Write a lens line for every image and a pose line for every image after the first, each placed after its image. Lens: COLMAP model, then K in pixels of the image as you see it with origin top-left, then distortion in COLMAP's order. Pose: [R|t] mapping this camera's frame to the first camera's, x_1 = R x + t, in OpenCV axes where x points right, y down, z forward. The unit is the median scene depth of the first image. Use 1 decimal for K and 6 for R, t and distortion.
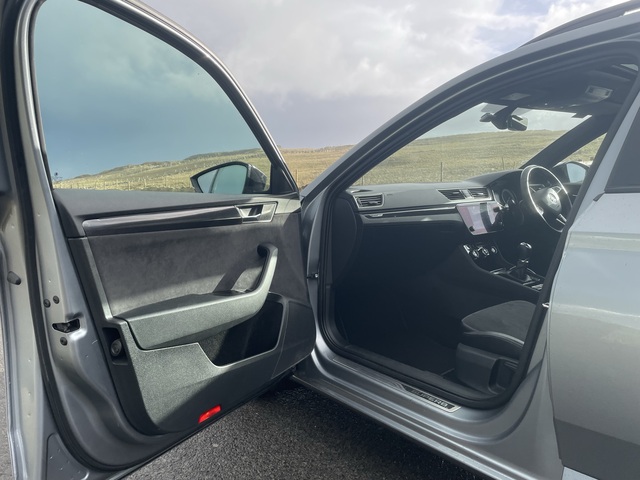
lens RADIAL K [[477.6, 0, 315.6], [0, 477.6, 236.2], [0, 0, 1]] dist [0.090517, -0.121586]
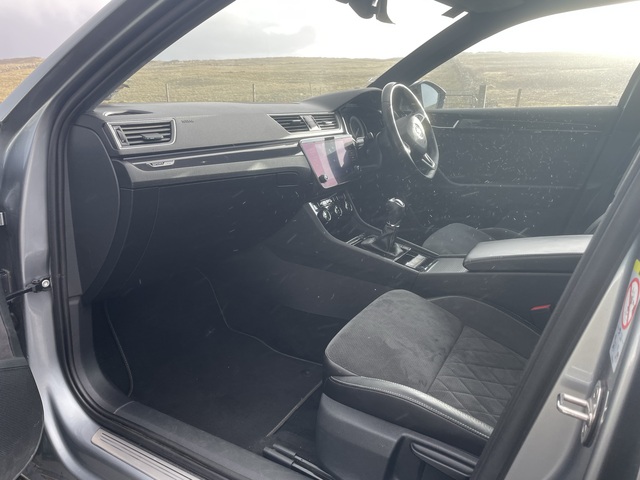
lens RADIAL K [[477.6, 0, 315.6], [0, 477.6, 236.2], [0, 0, 1]] dist [0.090517, -0.121586]
pose [[0.928071, -0.068628, 0.366025, 0.075233], [0.011555, 0.987706, 0.155893, -0.039193], [-0.372224, -0.140450, 0.917455, 0.401447]]
